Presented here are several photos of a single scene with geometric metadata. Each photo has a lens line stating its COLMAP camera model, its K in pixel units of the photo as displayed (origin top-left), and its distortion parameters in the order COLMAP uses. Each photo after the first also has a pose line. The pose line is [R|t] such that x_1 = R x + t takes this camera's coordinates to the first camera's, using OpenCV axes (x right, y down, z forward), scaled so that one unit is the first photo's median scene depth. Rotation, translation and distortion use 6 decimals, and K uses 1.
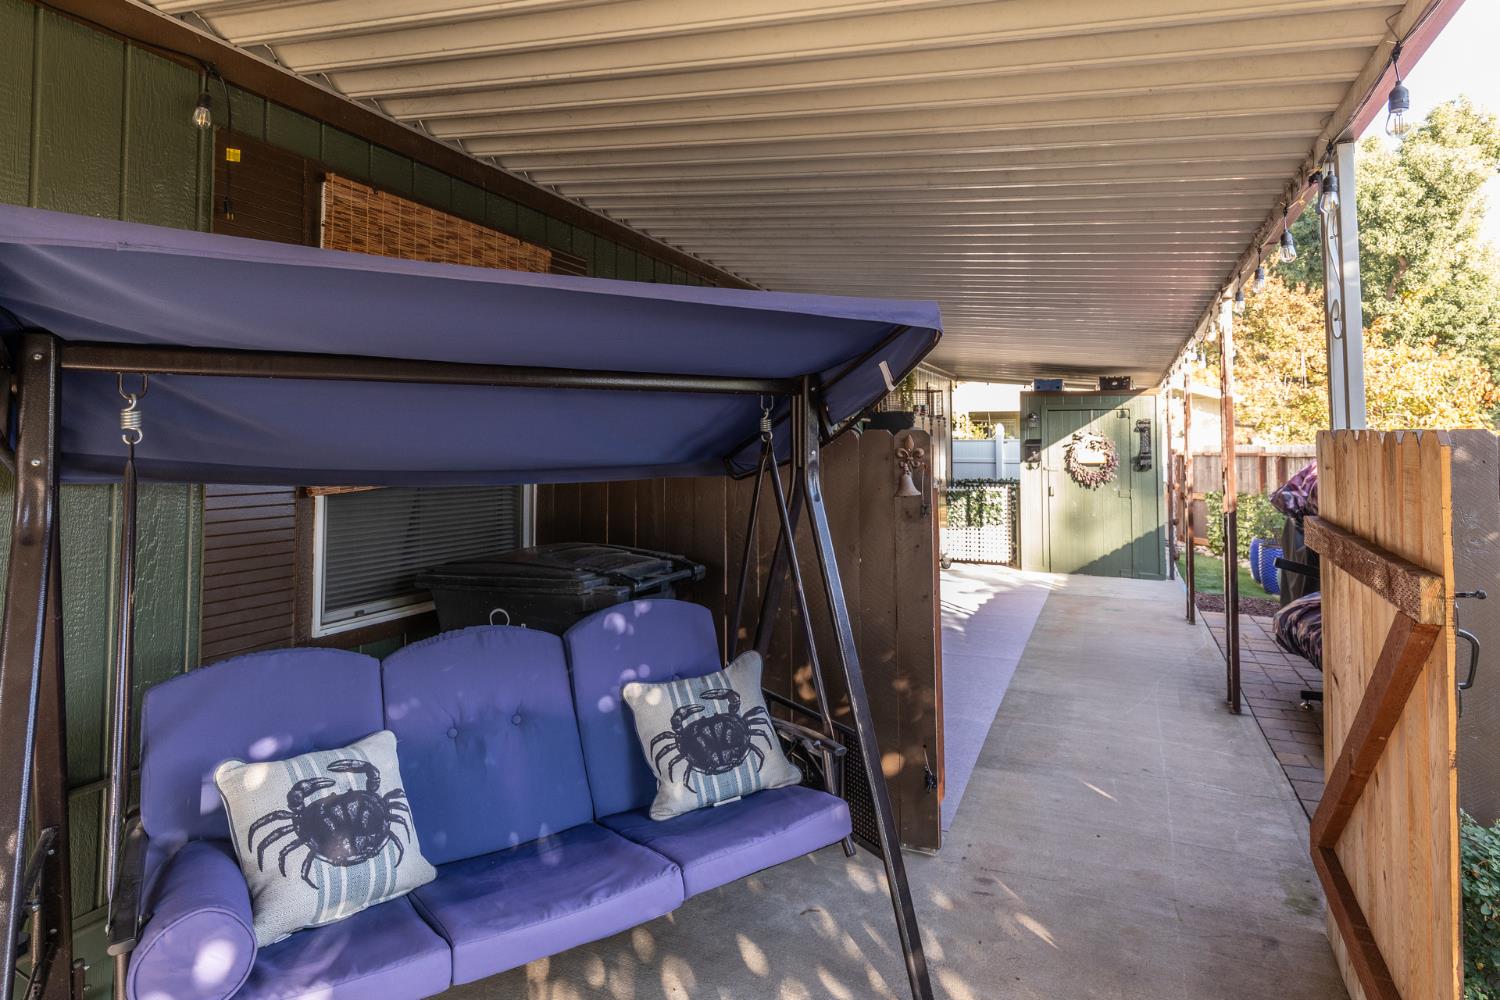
lens RADIAL K [[896.7, 0, 799.2], [0, 896.7, 384.2], [0, 0, 1]] dist [0.000305, 0.000691]
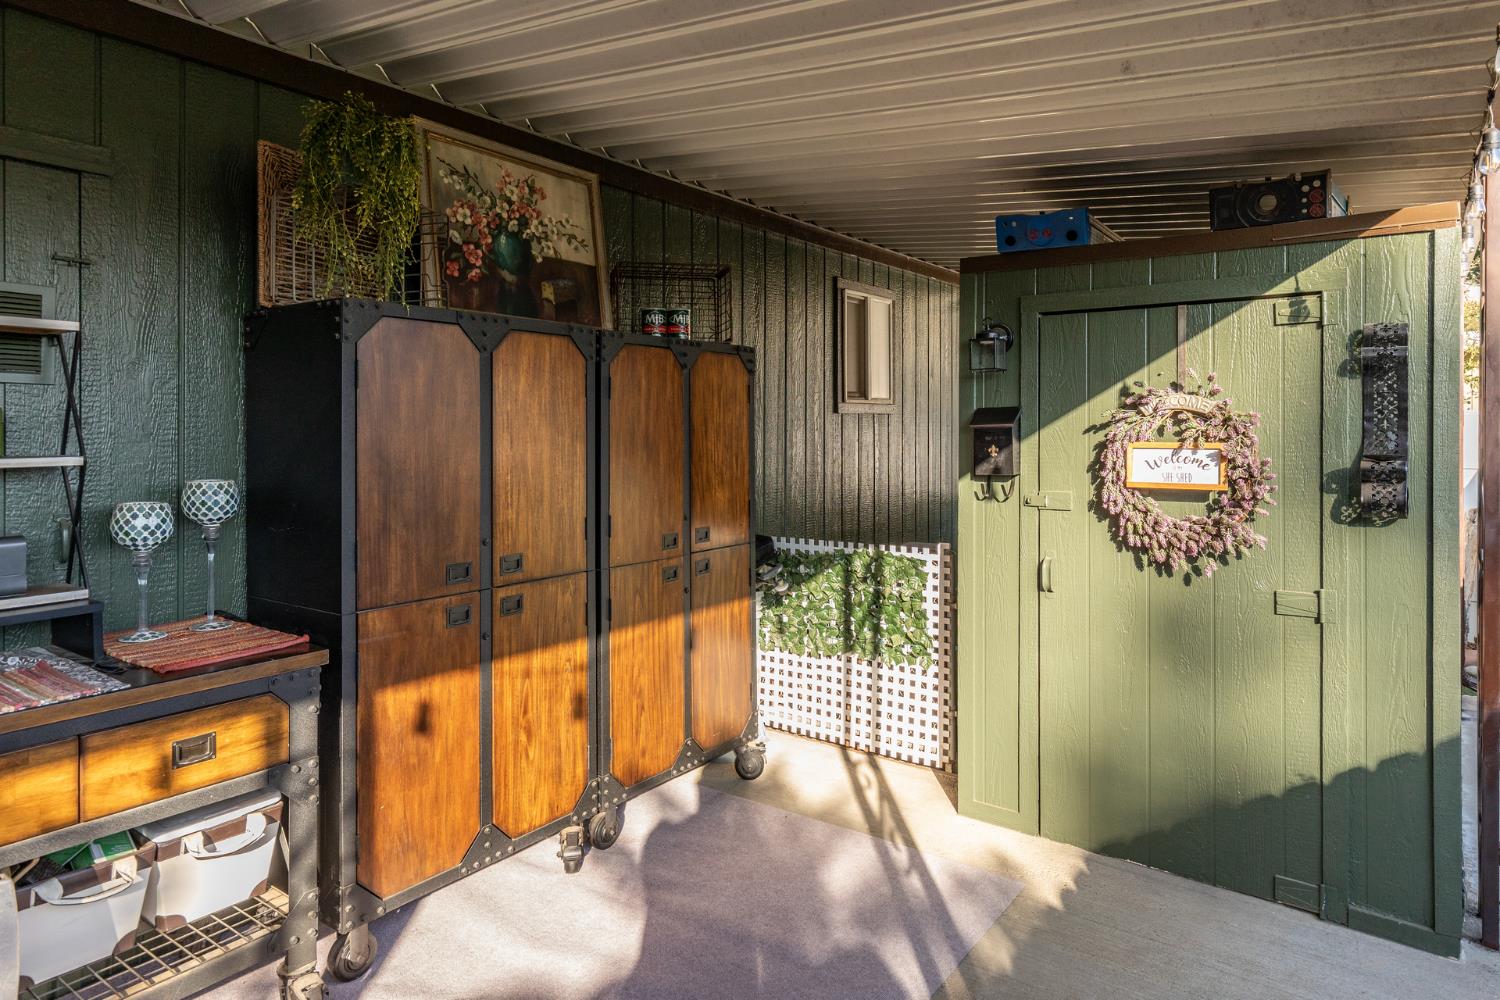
lens RADIAL K [[924.0, 0, 809.7], [0, 924.0, 417.5], [0, 0, 1]] dist [-0.008585, 0.000726]
pose [[0.968902, -0.003761, -0.247417, 0.279494], [0.018508, 0.998185, 0.057302, 0.045398], [0.246752, -0.060099, 0.967213, 0.673756]]
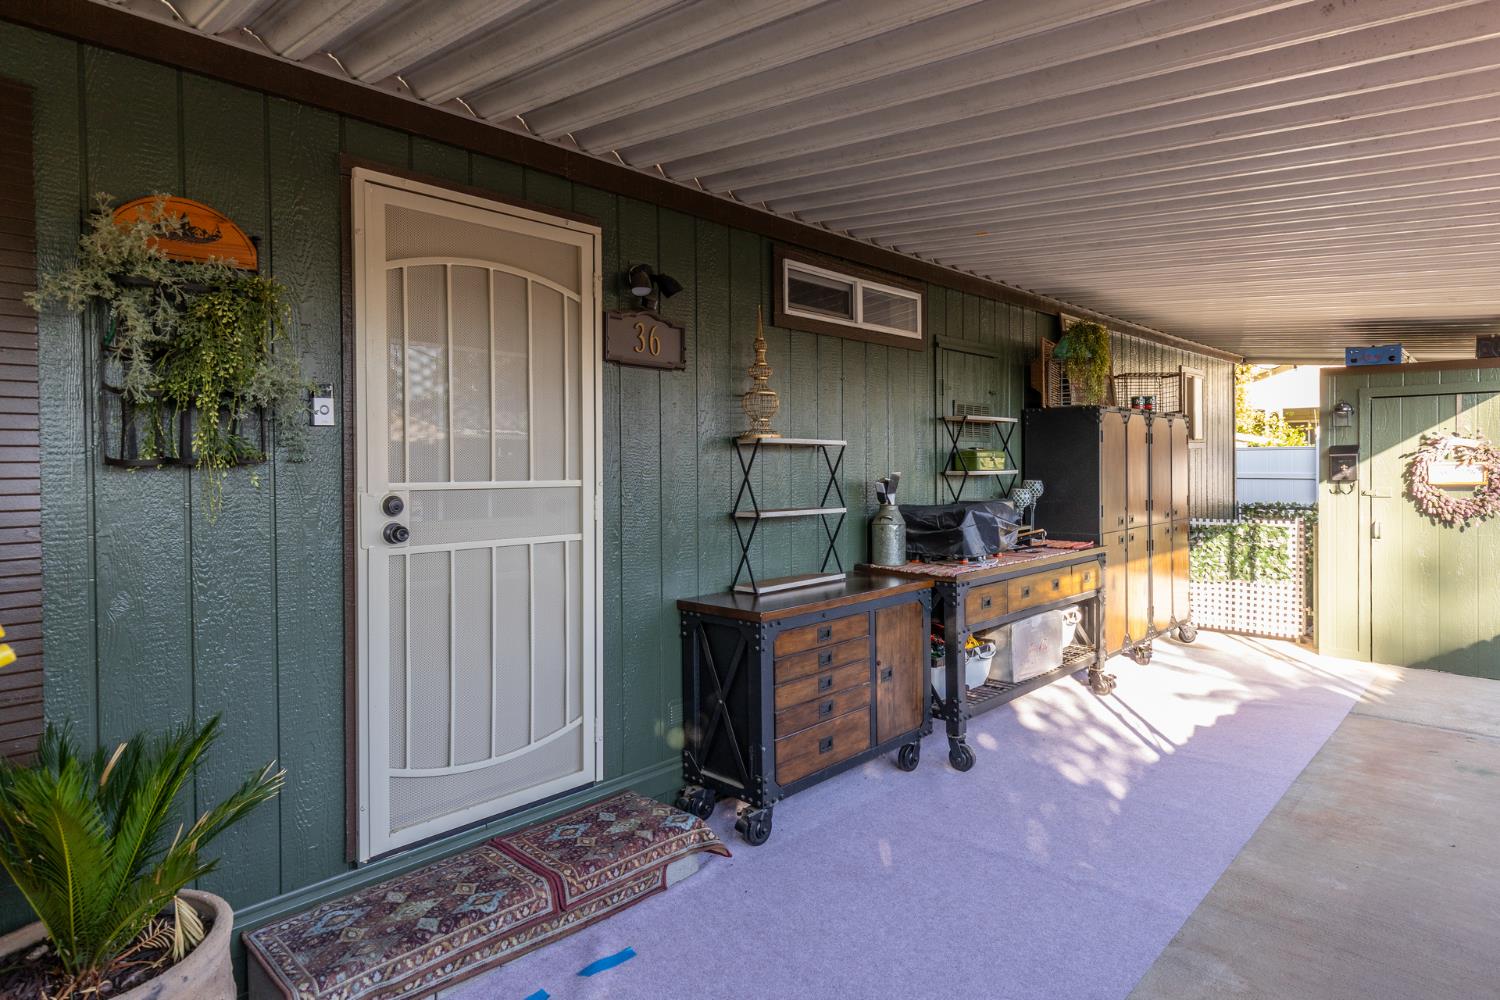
lens RADIAL K [[896.7, 0, 753.7], [0, 896.7, 462.2], [0, 0, 1]] dist [0.000305, 0.000691]
pose [[0.923574, -0.008754, -0.383320, 0.123751], [0.037066, 0.997095, 0.066537, 0.017020], [0.381624, -0.075660, 0.921216, 0.279541]]
